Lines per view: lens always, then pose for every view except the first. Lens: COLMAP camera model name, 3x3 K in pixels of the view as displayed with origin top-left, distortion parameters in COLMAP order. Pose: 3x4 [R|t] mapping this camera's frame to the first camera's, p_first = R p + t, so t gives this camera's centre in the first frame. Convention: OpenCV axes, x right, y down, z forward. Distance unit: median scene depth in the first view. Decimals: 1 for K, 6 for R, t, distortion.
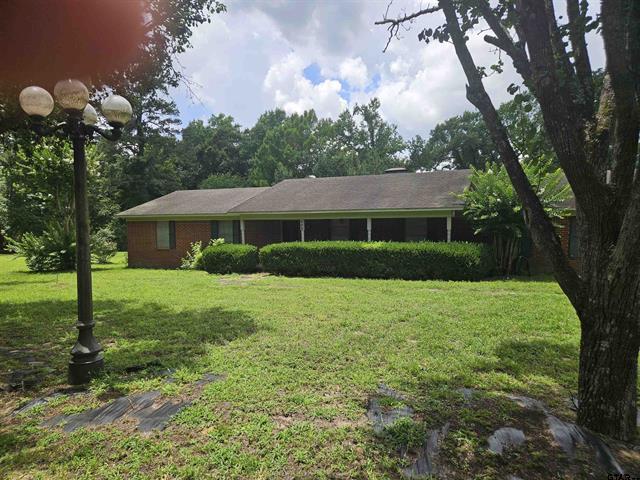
lens RADIAL K [[438.3, 0, 319.6], [0, 438.3, 255.0], [0, 0, 1]] dist [0.002371, 0.000665]
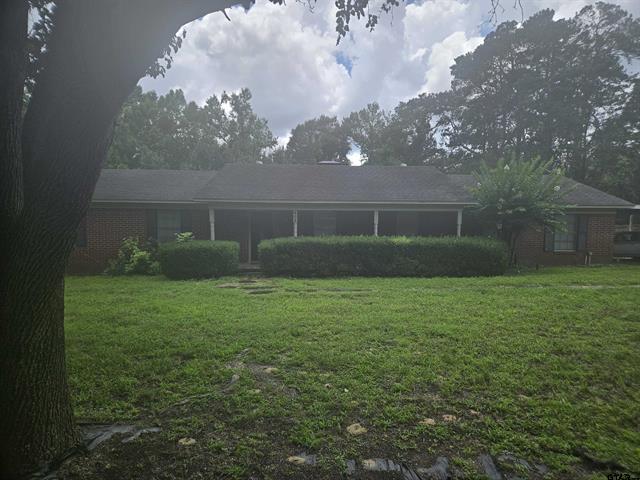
lens RADIAL K [[421.8, 0, 322.9], [0, 421.8, 246.6], [0, 0, 1]] dist [0.084196, -0.055047]
pose [[0.905907, -0.008079, 0.423400, -0.120523], [0.012347, 0.999897, -0.007338, -0.001257], [-0.423297, 0.011876, 0.905913, 0.081975]]
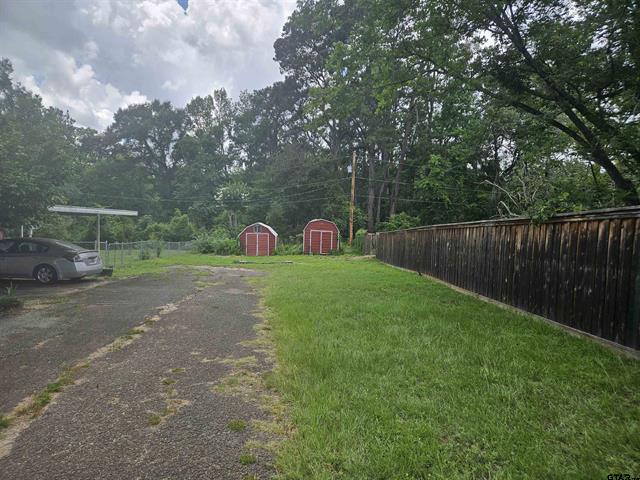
lens RADIAL K [[420.4, 0, 319.2], [0, 420.4, 246.4], [0, 0, 1]] dist [0.084759, -0.073831]
pose [[0.891704, 0.014691, 0.452380, 0.404376], [-0.010377, 0.999874, -0.012016, -0.008687], [-0.452500, 0.006021, 0.891744, 0.011963]]
